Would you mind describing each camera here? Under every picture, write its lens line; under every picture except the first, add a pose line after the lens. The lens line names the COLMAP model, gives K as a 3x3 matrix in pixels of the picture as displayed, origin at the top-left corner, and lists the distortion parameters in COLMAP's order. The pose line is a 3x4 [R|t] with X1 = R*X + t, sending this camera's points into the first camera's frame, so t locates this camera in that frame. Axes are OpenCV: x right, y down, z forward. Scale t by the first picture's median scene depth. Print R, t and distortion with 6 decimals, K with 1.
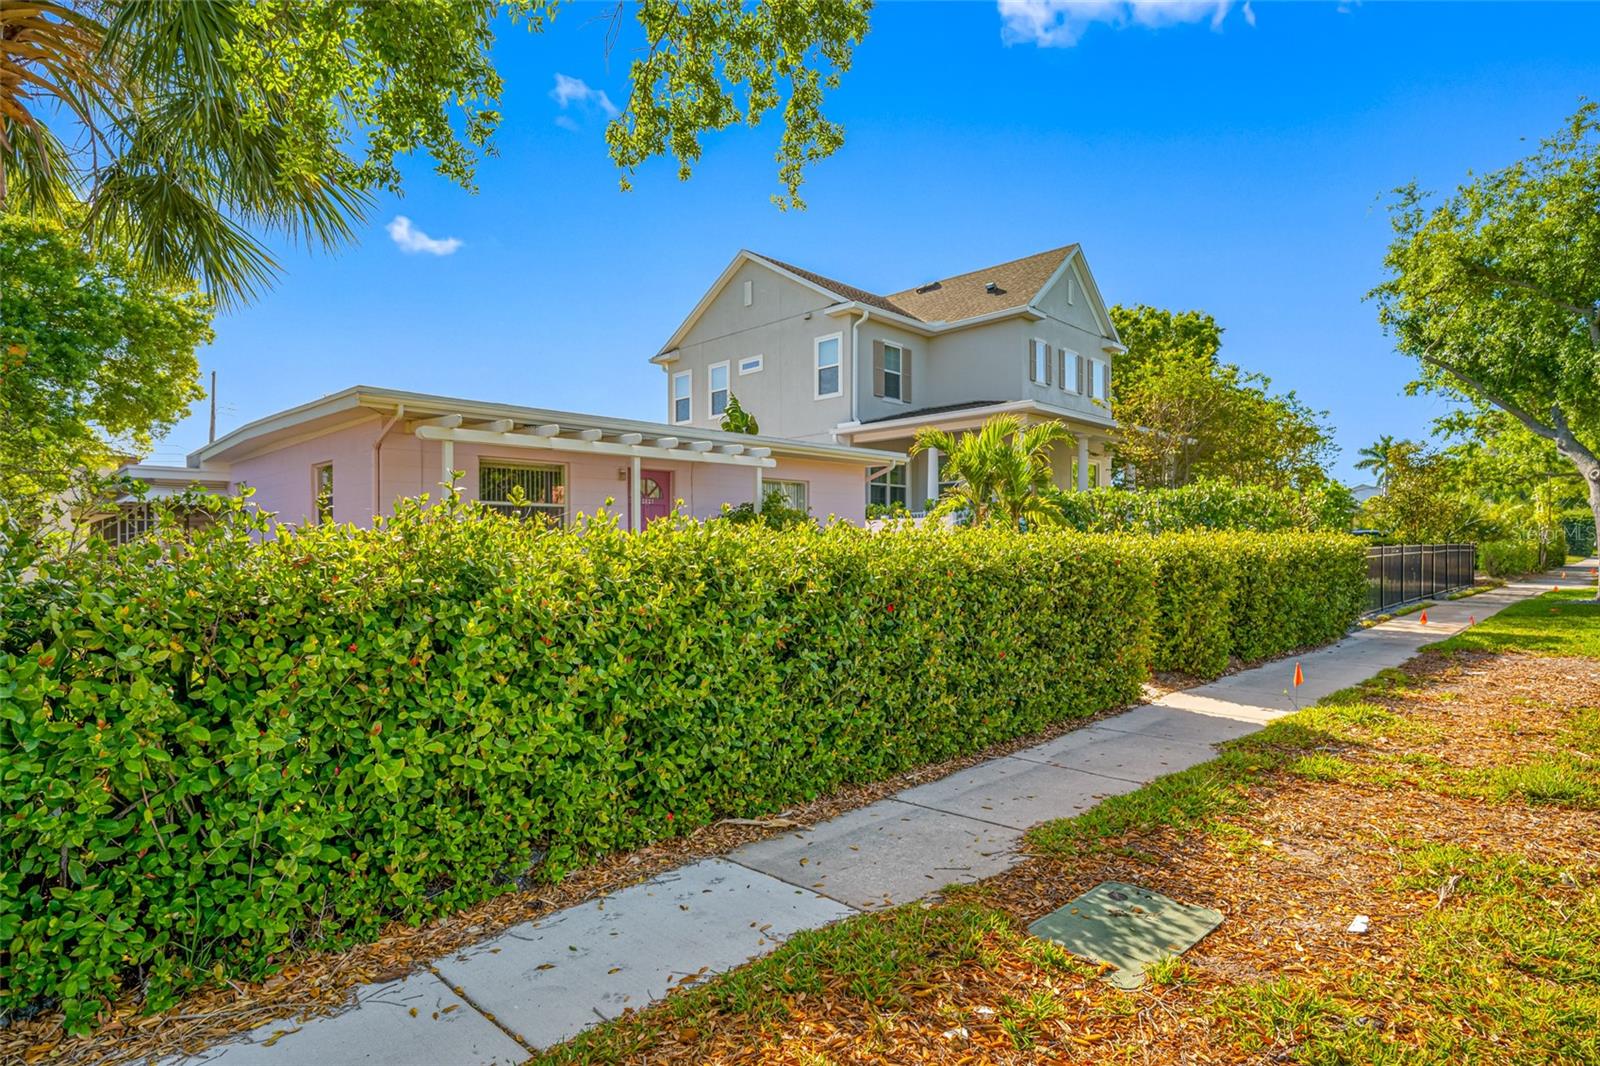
lens RADIAL K [[864.4, 0, 775.5], [0, 864.4, 551.3], [0, 0, 1]] dist [-0.005859, 0.000625]
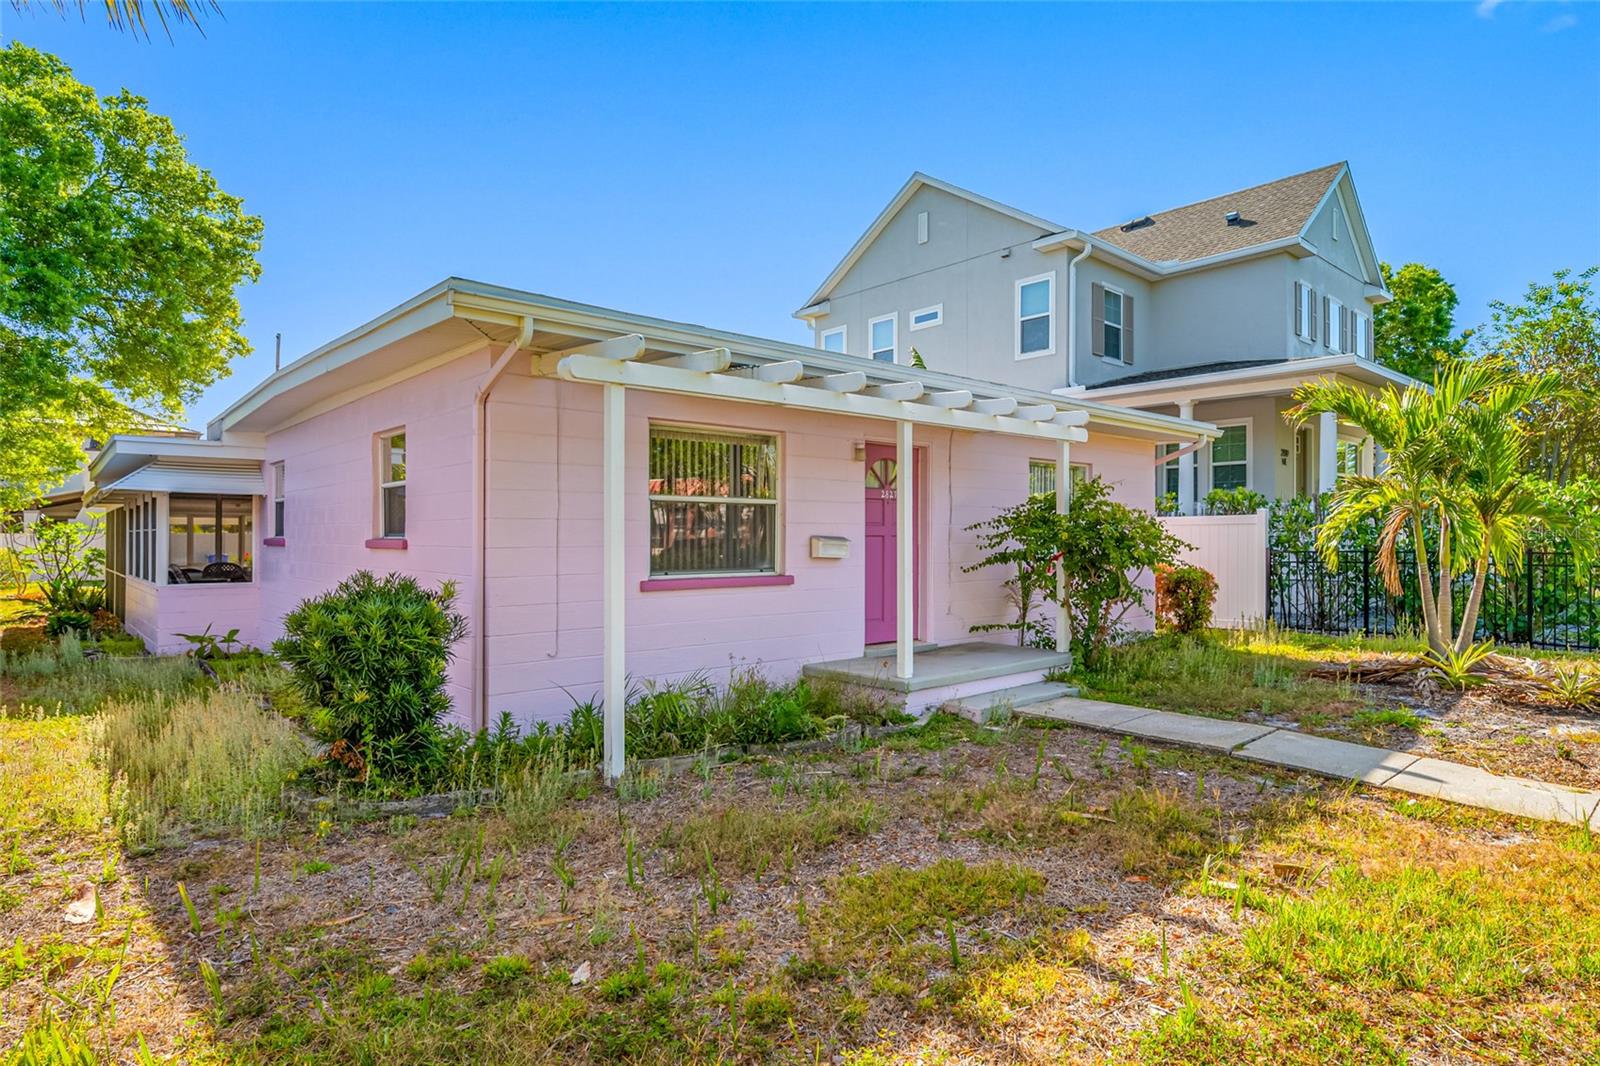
lens RADIAL K [[870.2, 0, 803.9], [0, 870.2, 528.1], [0, 0, 1]] dist [0.002311, -0.000709]
pose [[0.998647, 0.009188, -0.051187, -0.105476], [-0.009544, 0.999932, -0.006723, -0.016781], [0.051121, 0.007203, 0.998666, 0.211564]]
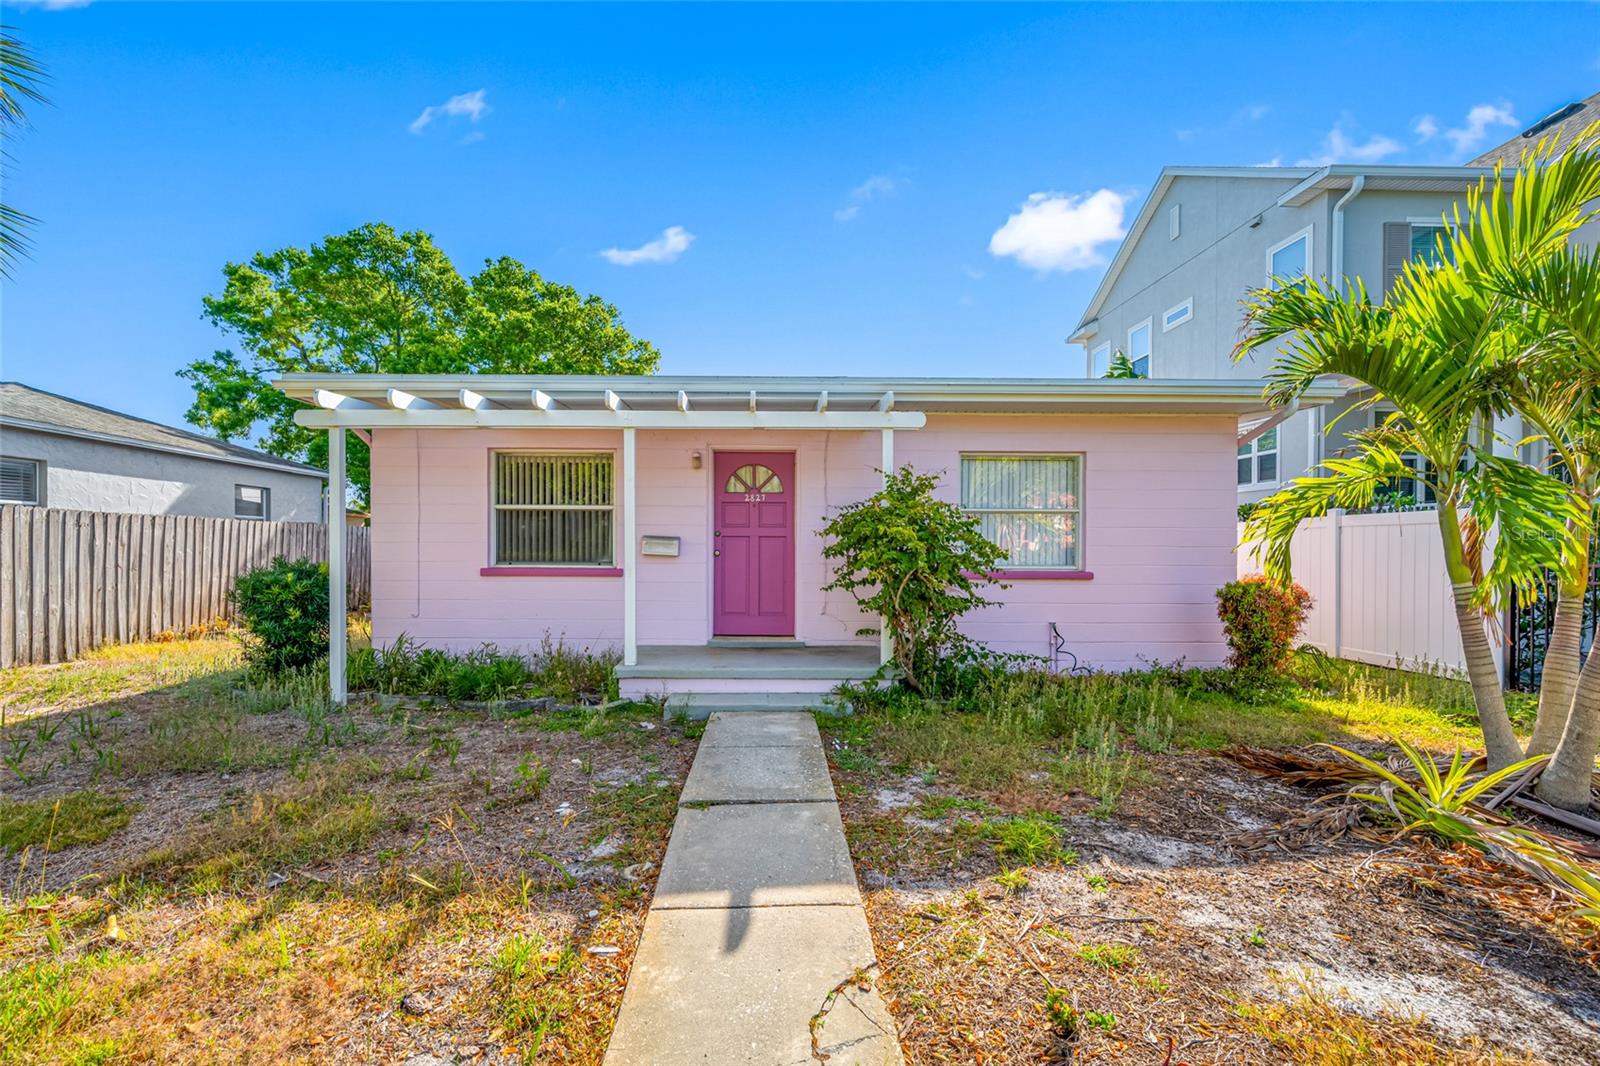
lens RADIAL K [[633.6, 0, 801.7], [0, 633.6, 535.8], [0, 0, 1]] dist [0.000284, 0.000340]
pose [[0.713747, 0.002673, -0.700399, 0.137206], [-0.009405, 0.999939, -0.005768, -0.015066], [0.700341, 0.010704, 0.713729, 0.396850]]
